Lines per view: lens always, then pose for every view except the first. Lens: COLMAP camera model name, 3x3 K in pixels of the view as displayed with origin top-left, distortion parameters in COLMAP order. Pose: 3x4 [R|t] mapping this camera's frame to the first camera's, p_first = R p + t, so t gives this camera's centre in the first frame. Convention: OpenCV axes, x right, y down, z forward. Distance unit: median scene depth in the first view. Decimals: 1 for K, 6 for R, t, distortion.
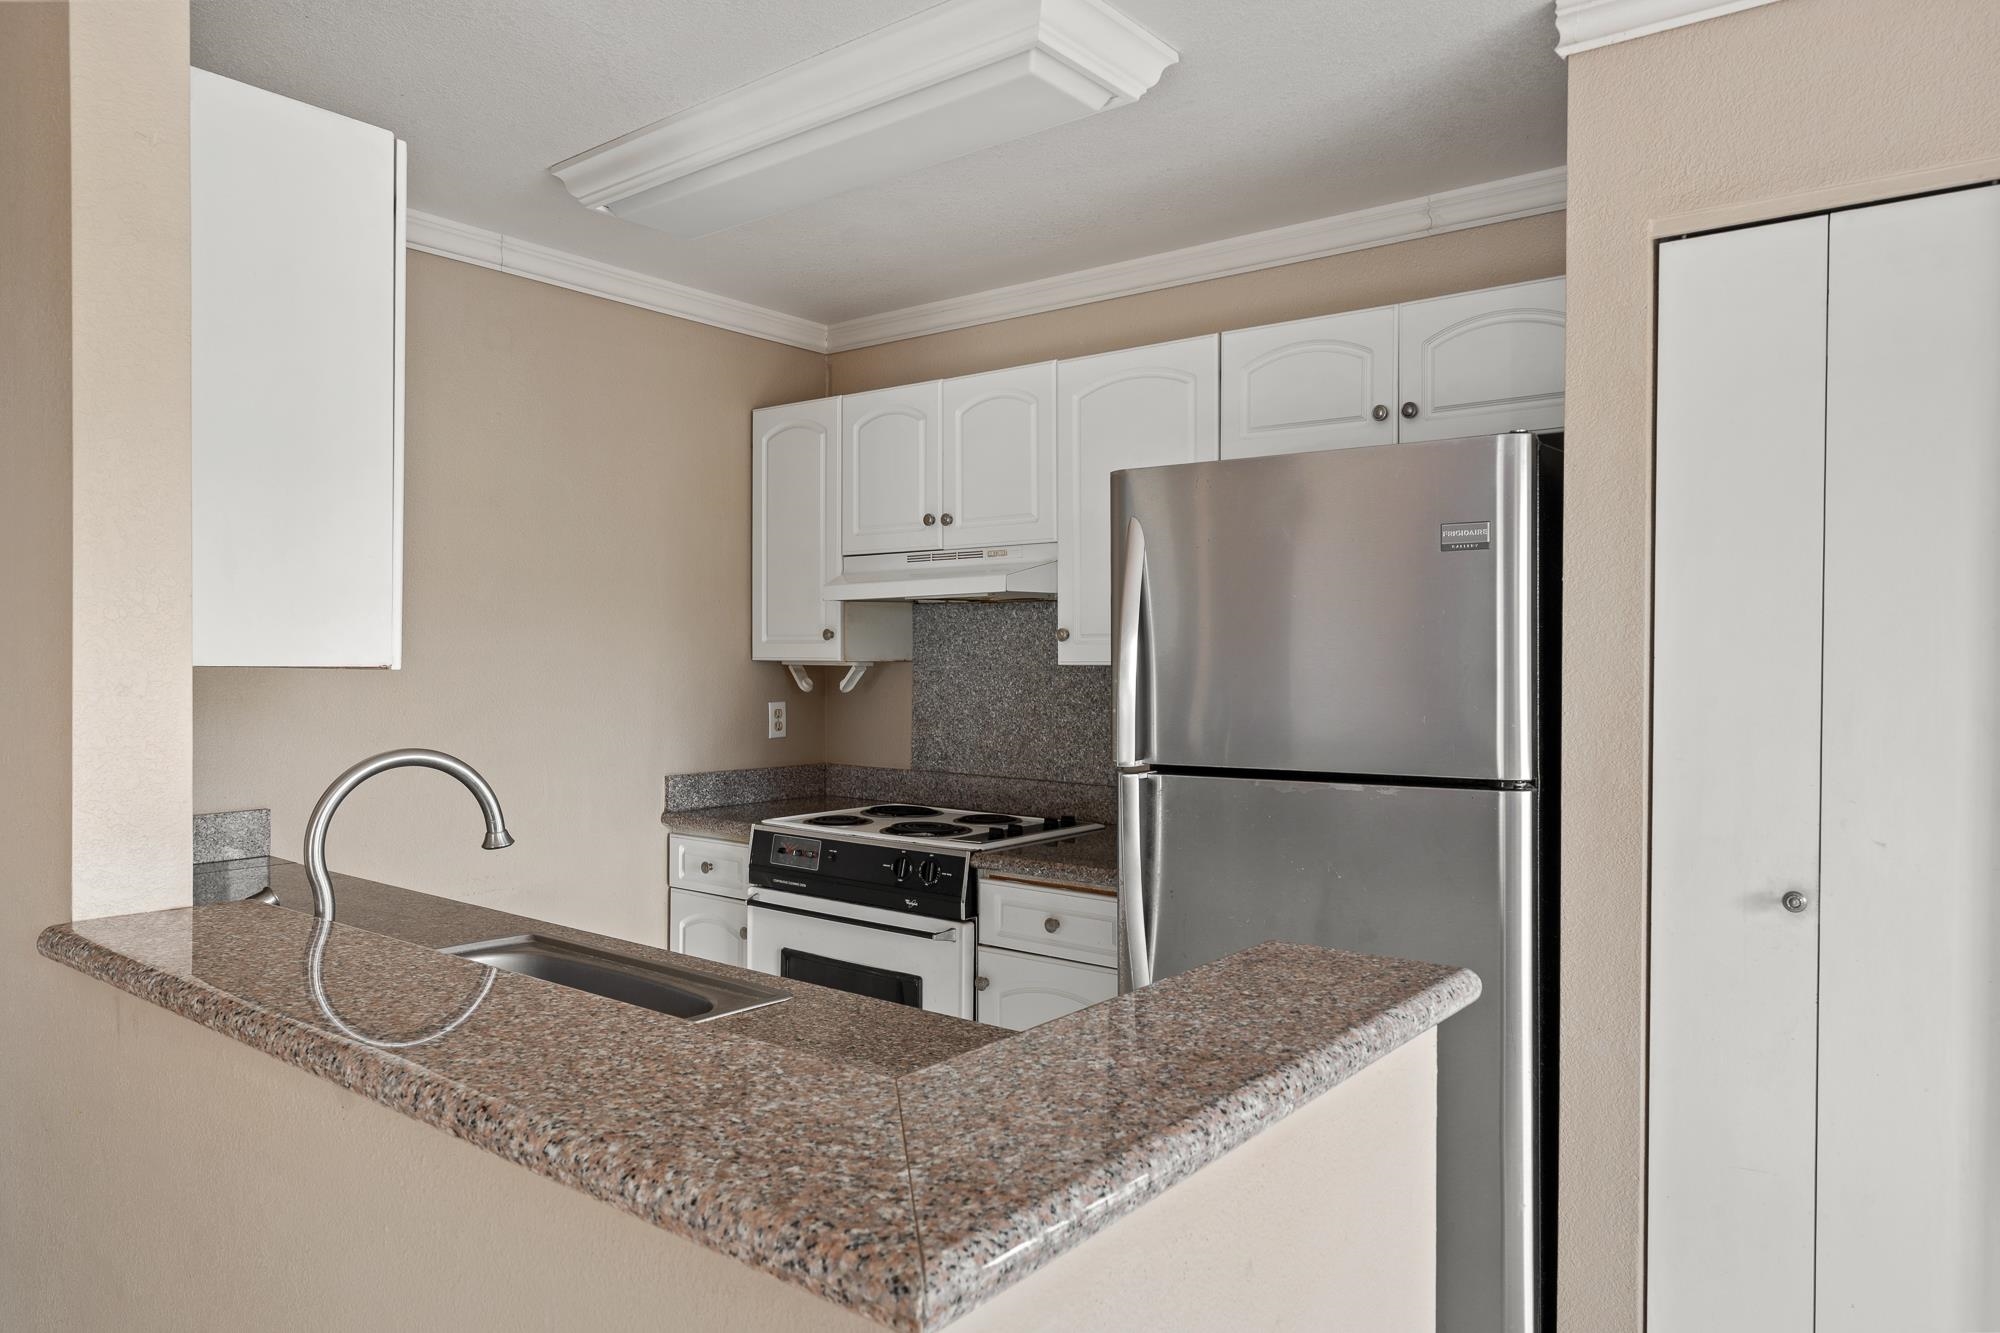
lens RADIAL K [[1301.9, 0, 1000.4], [0, 1301.9, 670.5], [0, 0, 1]] dist [0.006394, 0.000456]
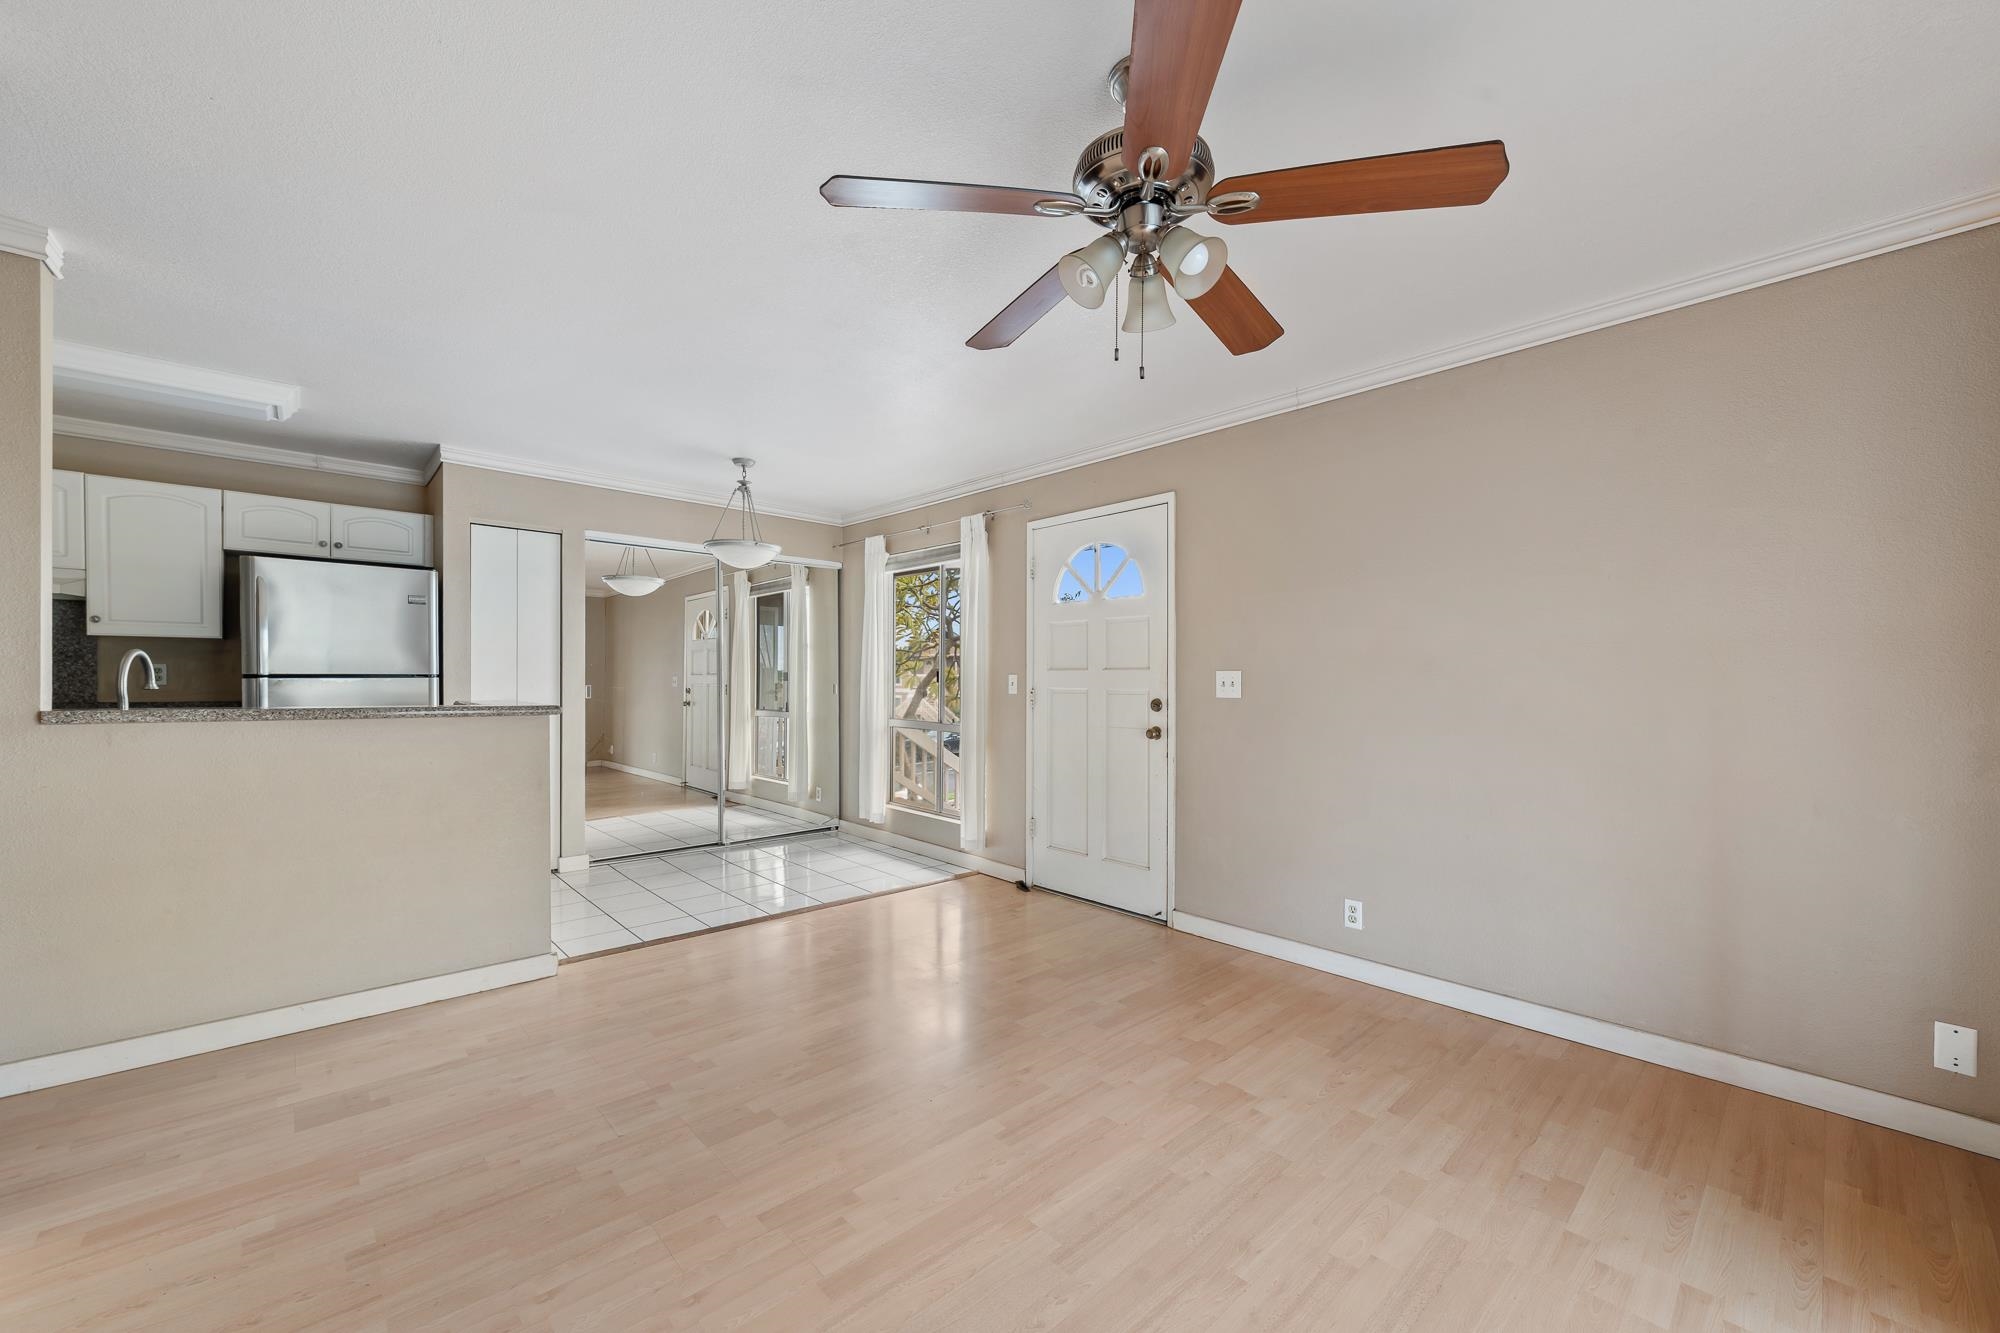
lens RADIAL K [[771.9, 0, 1001.3], [0, 771.9, 684.3], [0, 0, 1]] dist [-0.002243, 0.000051]
pose [[0.155902, -0.010218, 0.987720, -0.860400], [0.000234, 0.999947, 0.010308, 0.056892], [-0.987773, -0.001376, 0.155896, -0.490413]]
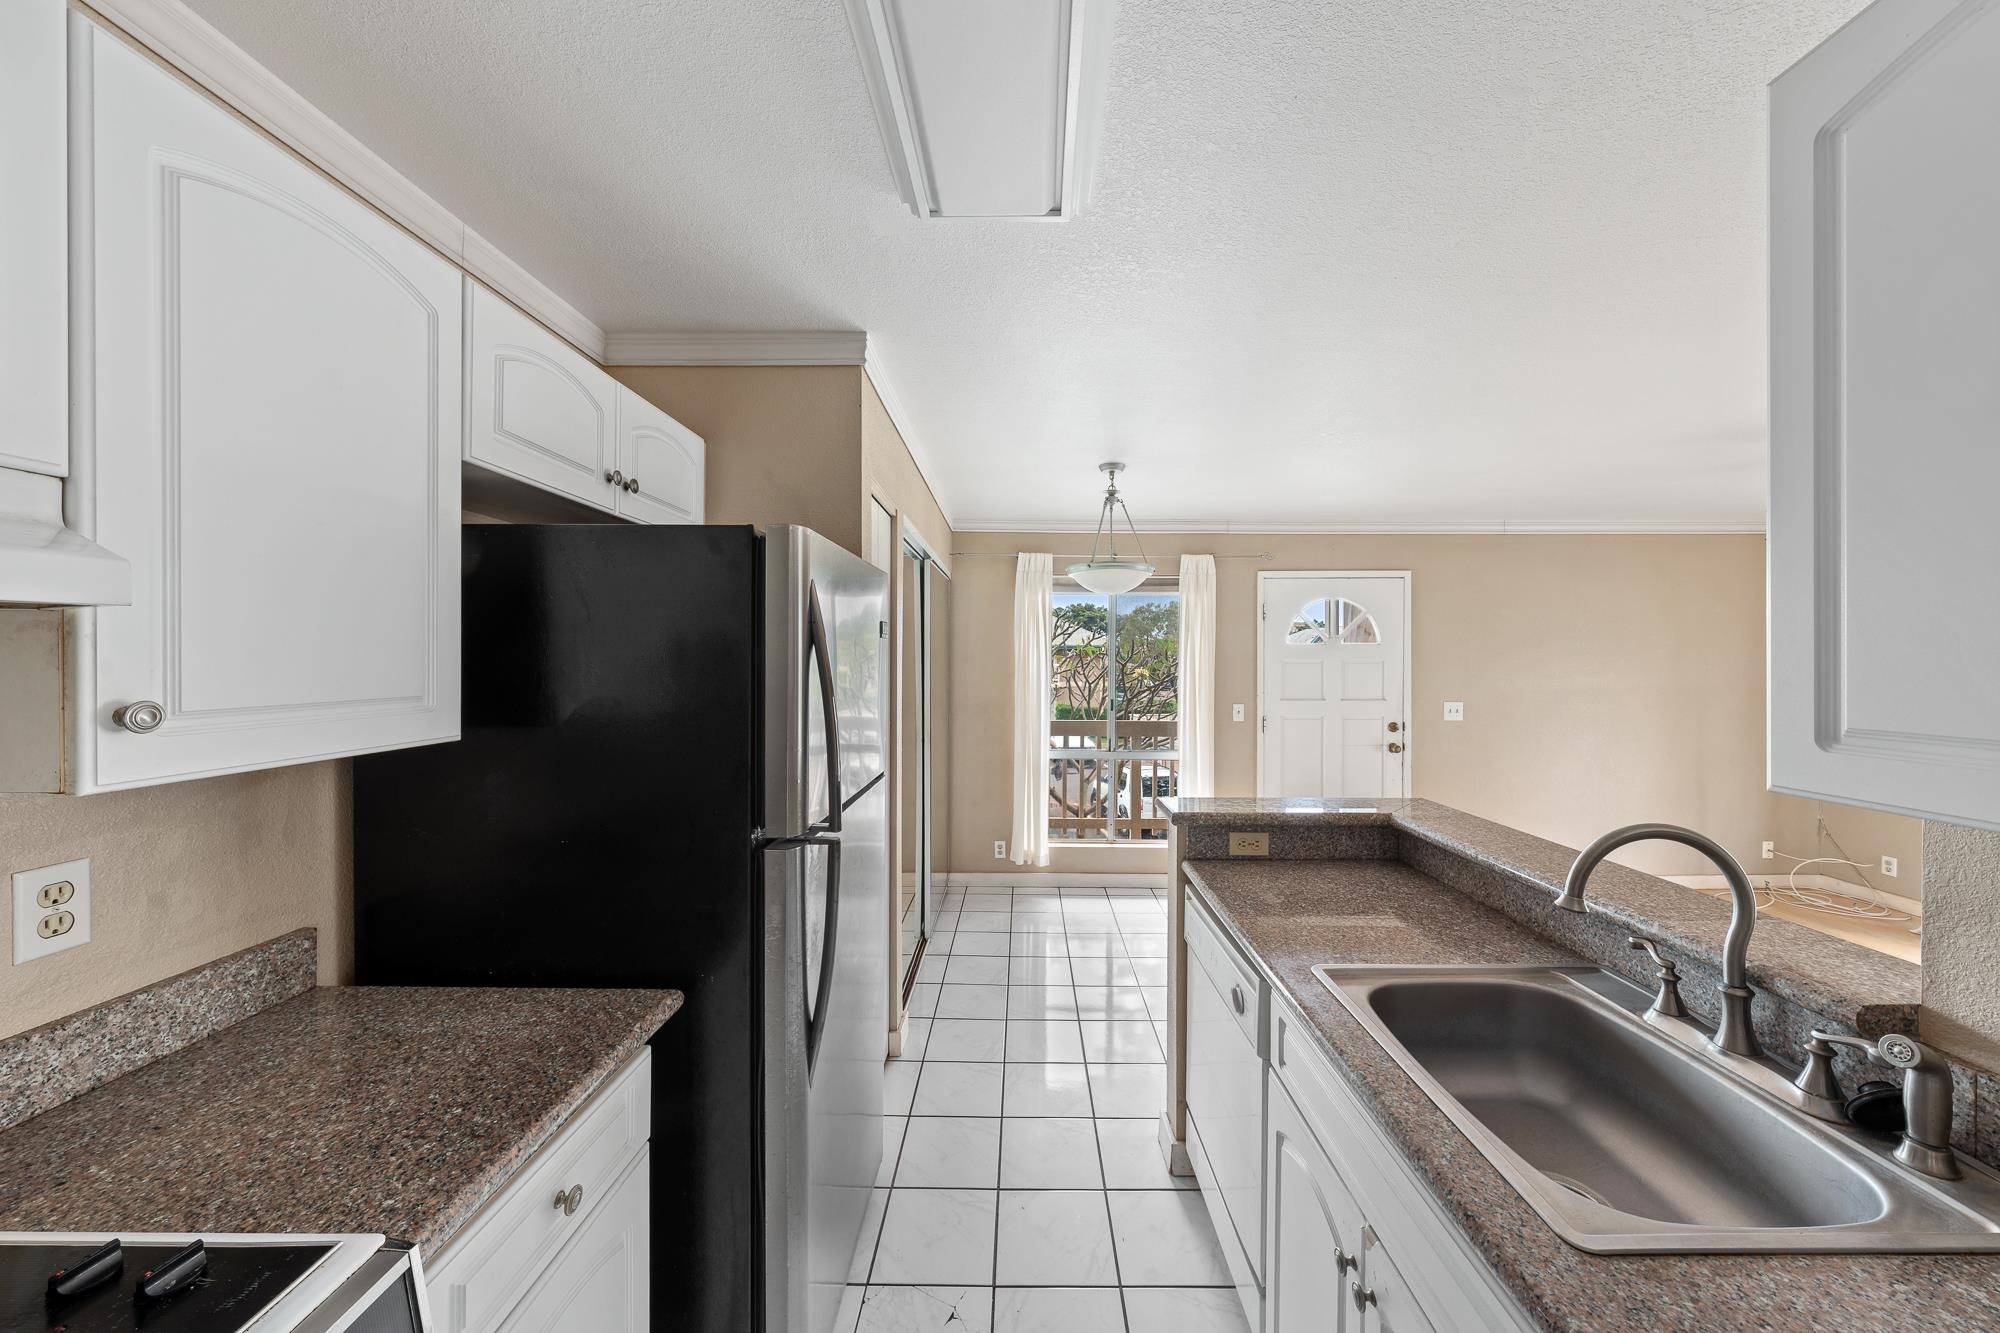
lens RADIAL K [[685.0, 0, 1015.9], [0, 685.0, 664.3], [0, 0, 1]] dist [-0.001183, -0.000172]
pose [[-0.618507, -0.011044, 0.785701, -0.282250], [-0.000551, 0.999907, 0.013621, -0.046100], [-0.785779, 0.007992, -0.618456, 0.924347]]
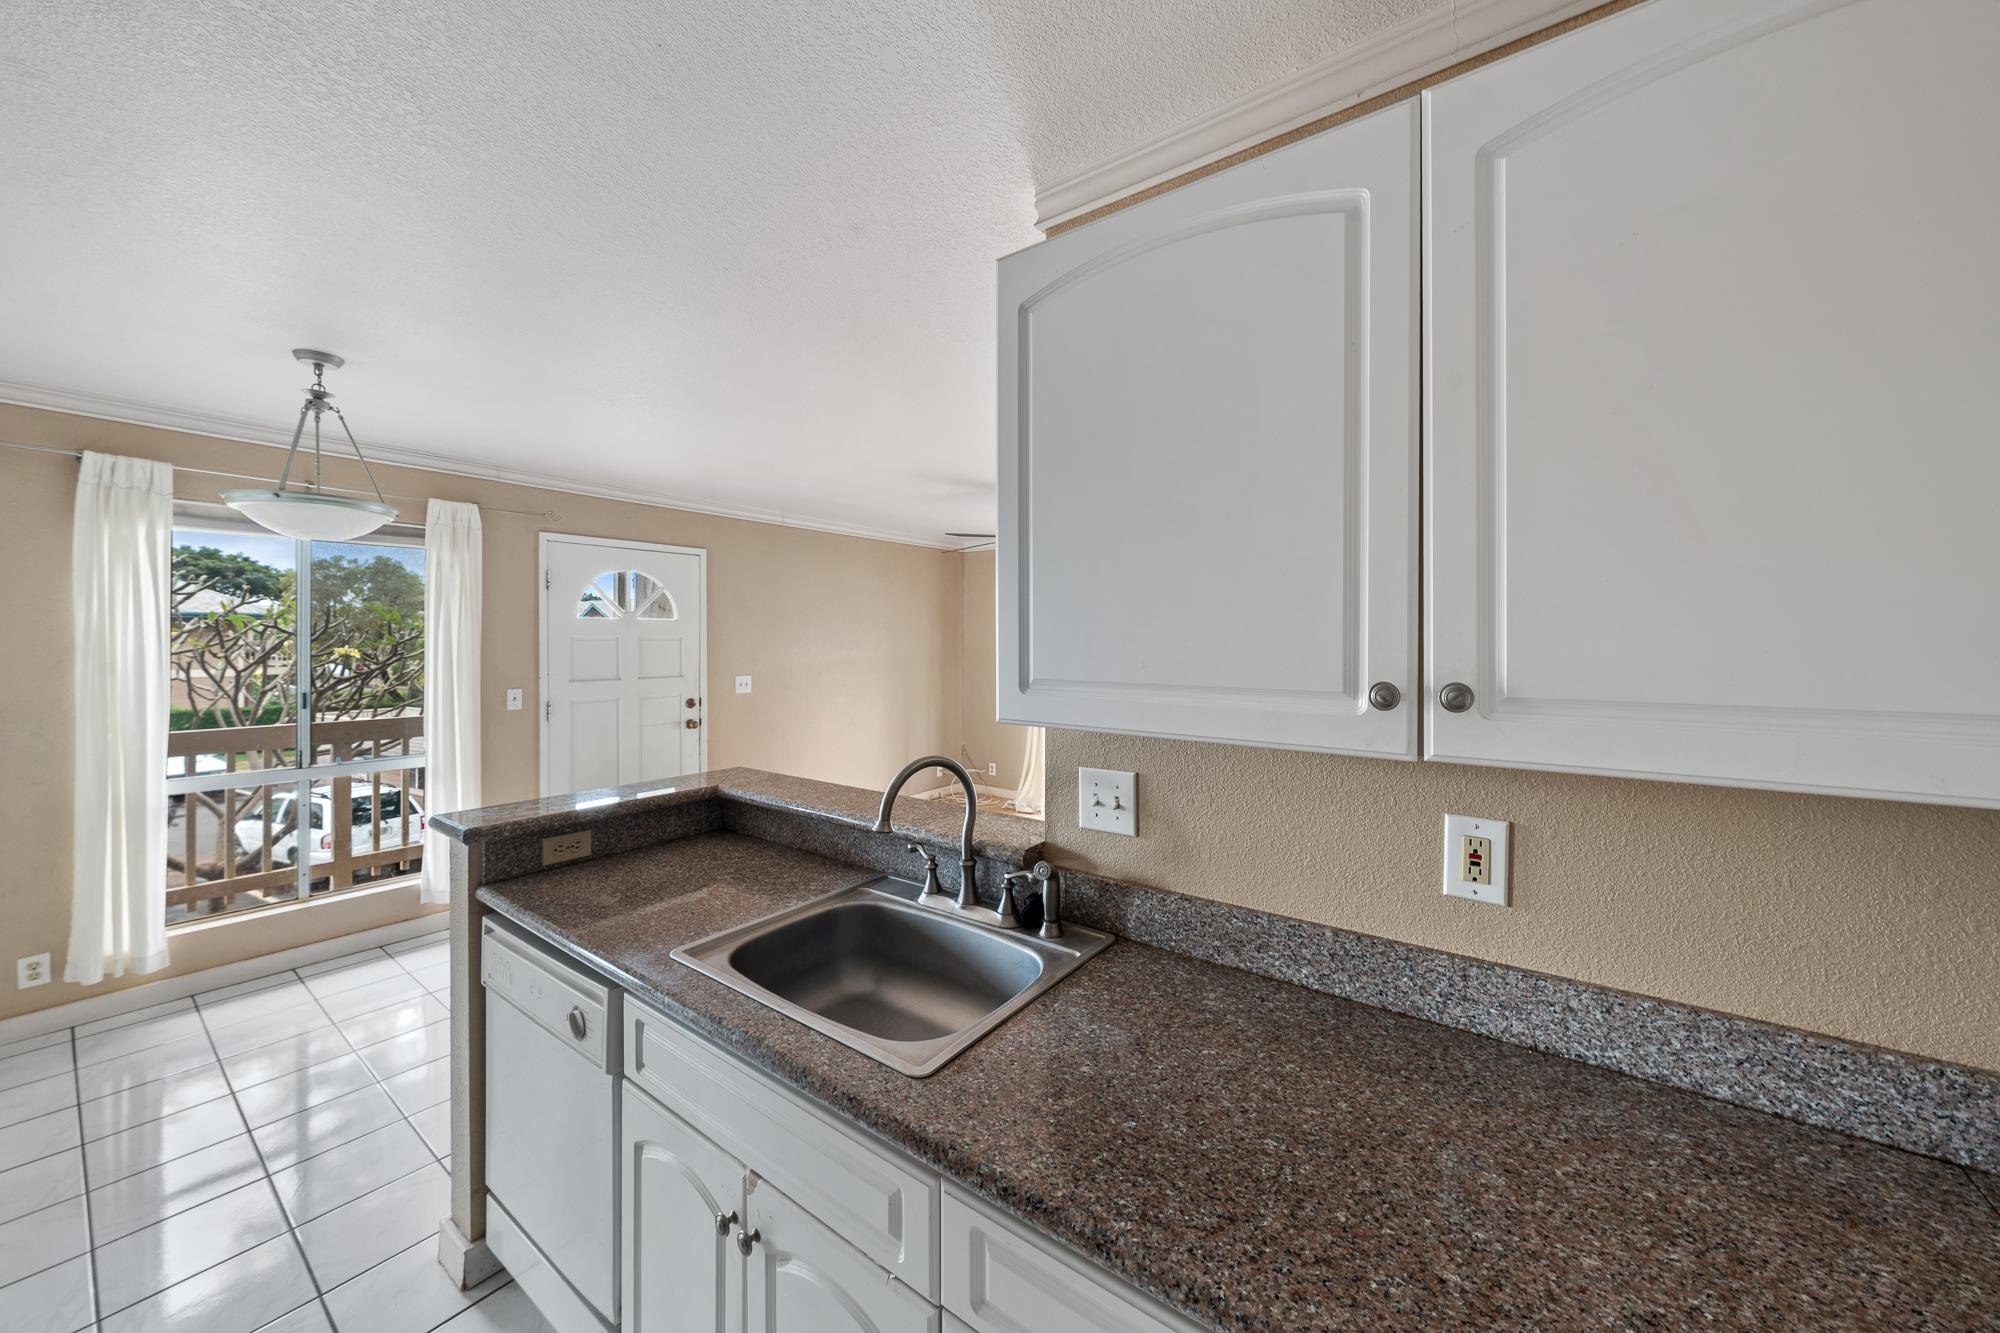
lens RADIAL K [[717.8, 0, 1003.2], [0, 717.8, 644.0], [0, 0, 1]] dist [0.002102, 0.000597]
pose [[-0.999497, -0.008514, -0.030547, -0.257184], [-0.008911, 0.999877, 0.012888, -0.045701], [0.030434, 0.013154, -0.999450, 0.946131]]
